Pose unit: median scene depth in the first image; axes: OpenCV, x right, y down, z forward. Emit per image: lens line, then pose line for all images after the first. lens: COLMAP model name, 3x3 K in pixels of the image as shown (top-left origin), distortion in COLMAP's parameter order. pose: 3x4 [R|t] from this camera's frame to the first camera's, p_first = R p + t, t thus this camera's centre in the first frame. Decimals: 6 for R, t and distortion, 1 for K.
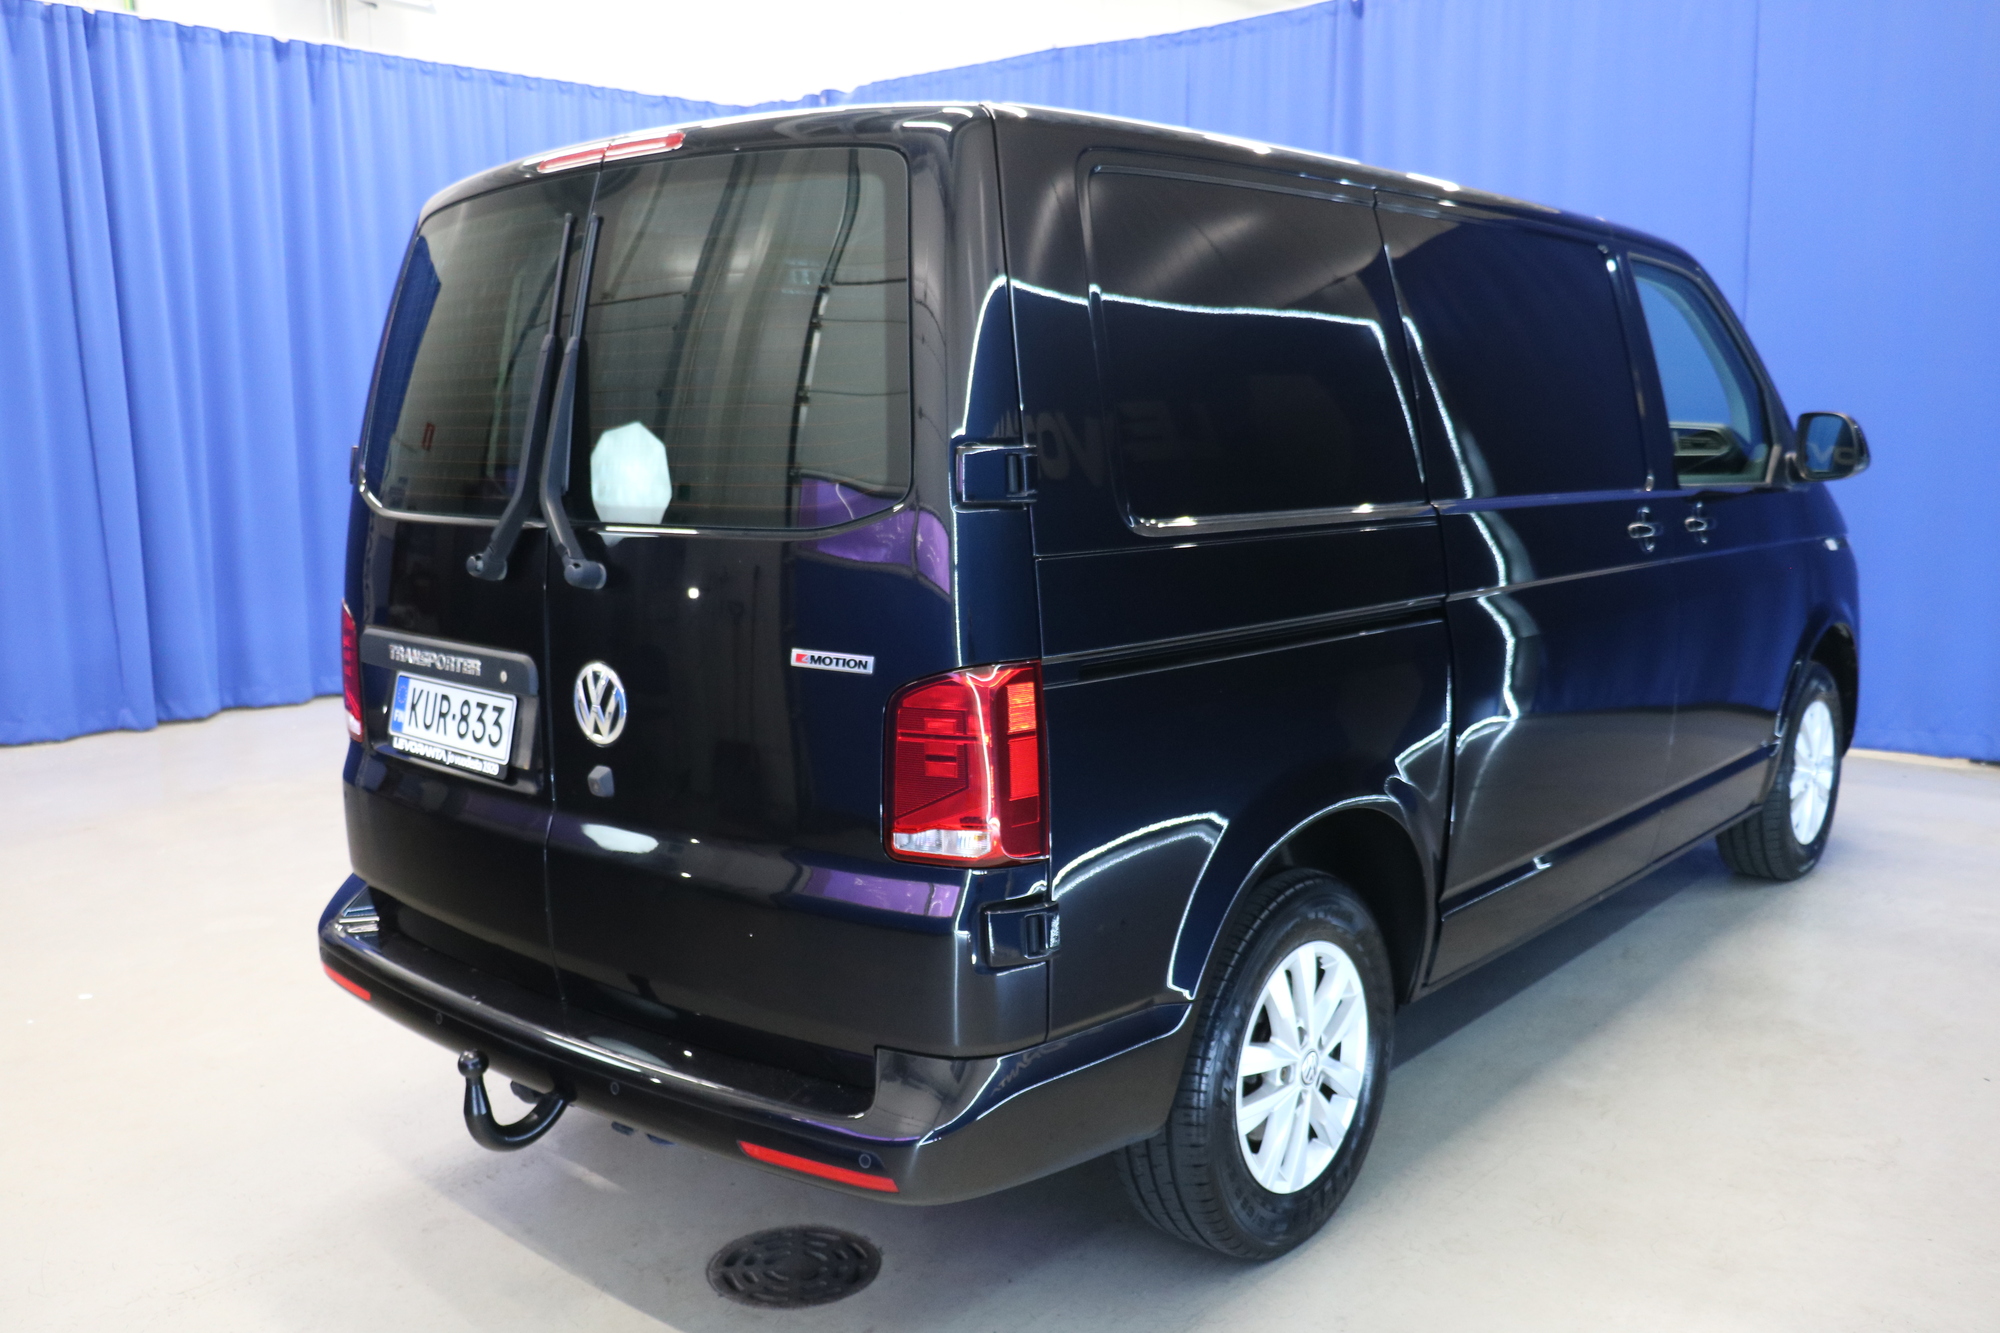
lens RADIAL K [[1789.6, 0, 1000.0], [0, 1789.6, 666.5], [0, 0, 1]] dist [0.000383, 0.000332]
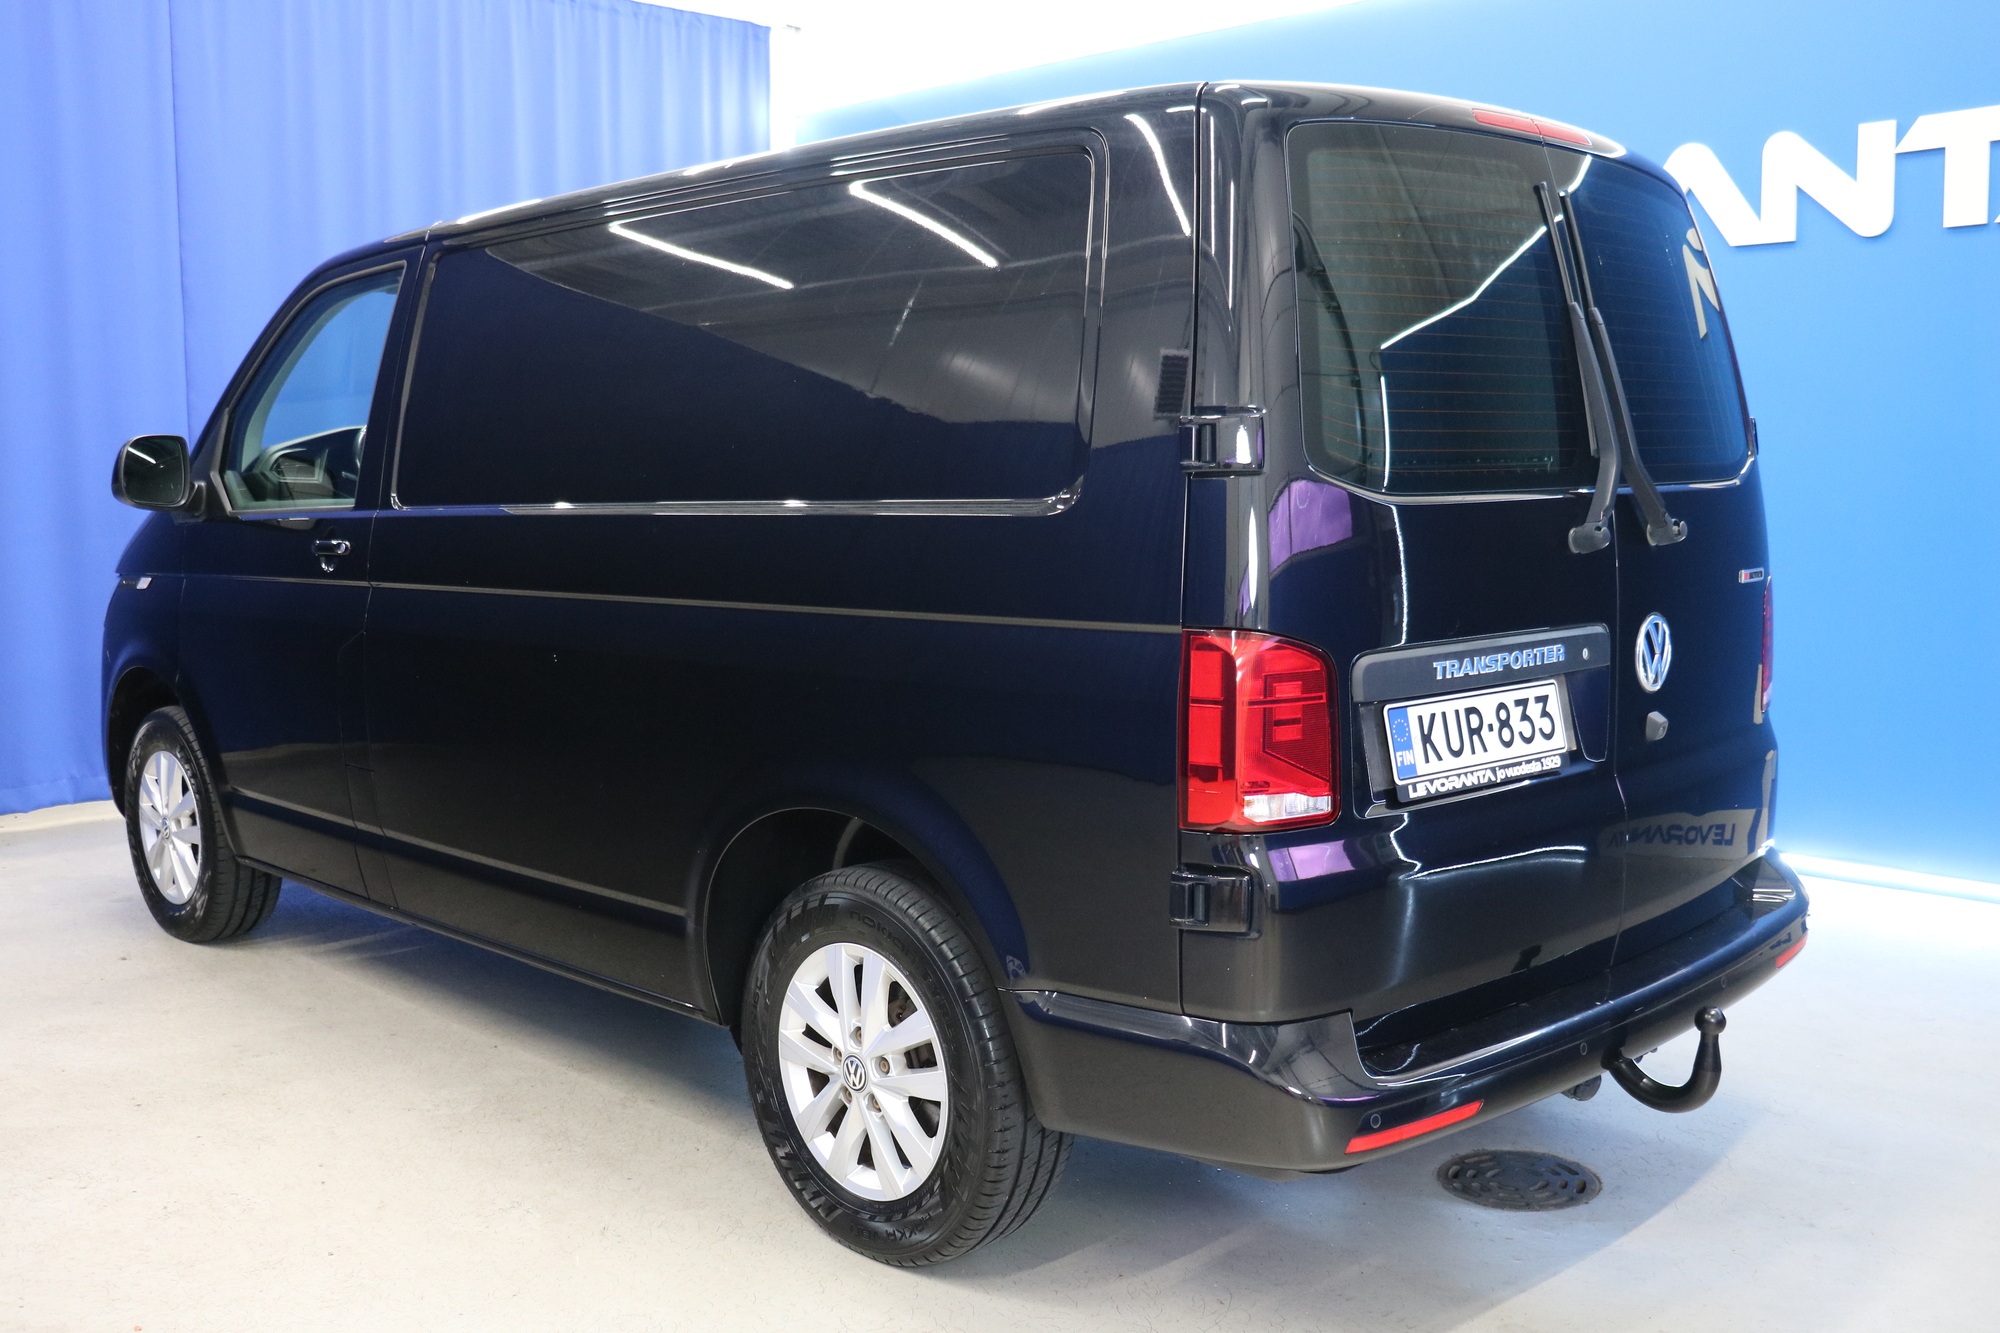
lens RADIAL K [[2231.6, 0, 1000.0], [0, 2231.6, 666.5], [0, 0, 1]] dist [-0.008076, -0.003694]
pose [[0.009457, -0.113663, 0.993474, -1.422647], [0.137770, 0.984192, 0.111290, -0.158426], [-0.990419, 0.135818, 0.024967, 1.250383]]
